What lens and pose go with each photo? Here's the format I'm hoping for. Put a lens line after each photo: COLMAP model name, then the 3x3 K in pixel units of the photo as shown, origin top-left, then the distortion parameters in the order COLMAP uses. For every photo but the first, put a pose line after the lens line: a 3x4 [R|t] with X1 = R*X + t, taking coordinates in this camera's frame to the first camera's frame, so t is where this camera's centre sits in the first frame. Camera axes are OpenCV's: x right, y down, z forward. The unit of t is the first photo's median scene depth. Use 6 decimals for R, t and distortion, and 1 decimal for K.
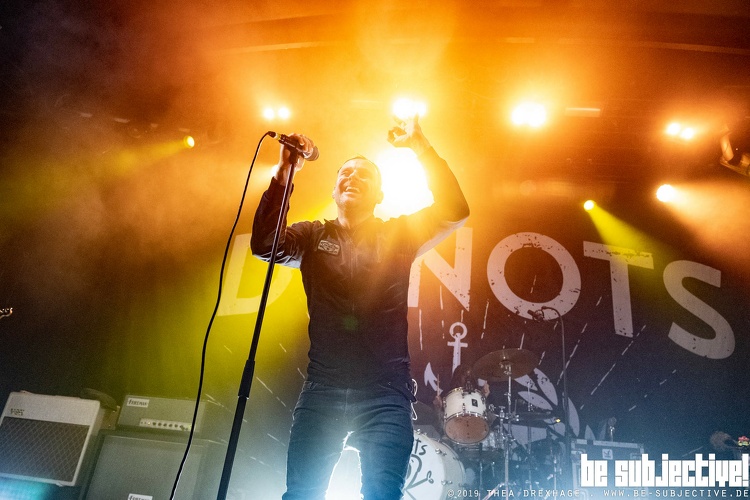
lens RADIAL K [[525.3, 0, 381.0], [0, 525.3, 243.6], [0, 0, 1]] dist [-0.024026, 0.008046]
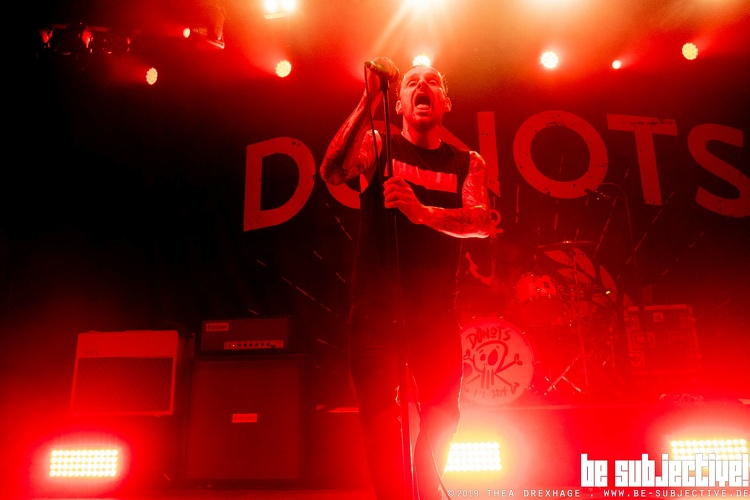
lens RADIAL K [[525.3, 0, 381.0], [0, 525.3, 243.6], [0, 0, 1]] dist [-0.024026, 0.008046]
pose [[0.991674, -0.115732, 0.056472, -0.127660], [0.102380, 0.974558, 0.199387, -0.007064], [-0.078110, -0.191946, 0.978292, 0.030830]]
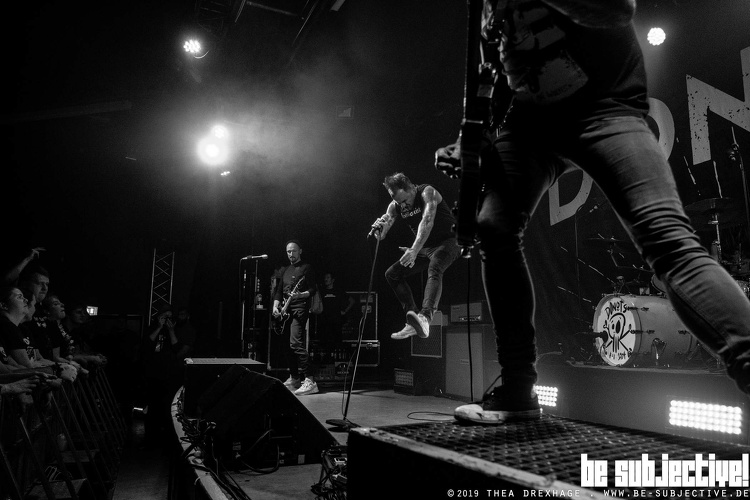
lens RADIAL K [[520.6, 0, 374.5], [0, 520.6, 251.9], [0, 0, 1]] dist [-0.008953, -0.003470]
pose [[0.527604, -0.237910, -0.815496, 0.497594], [0.413296, 0.910595, 0.001737, 0.021240], [0.742173, -0.337957, 0.578760, -0.051070]]
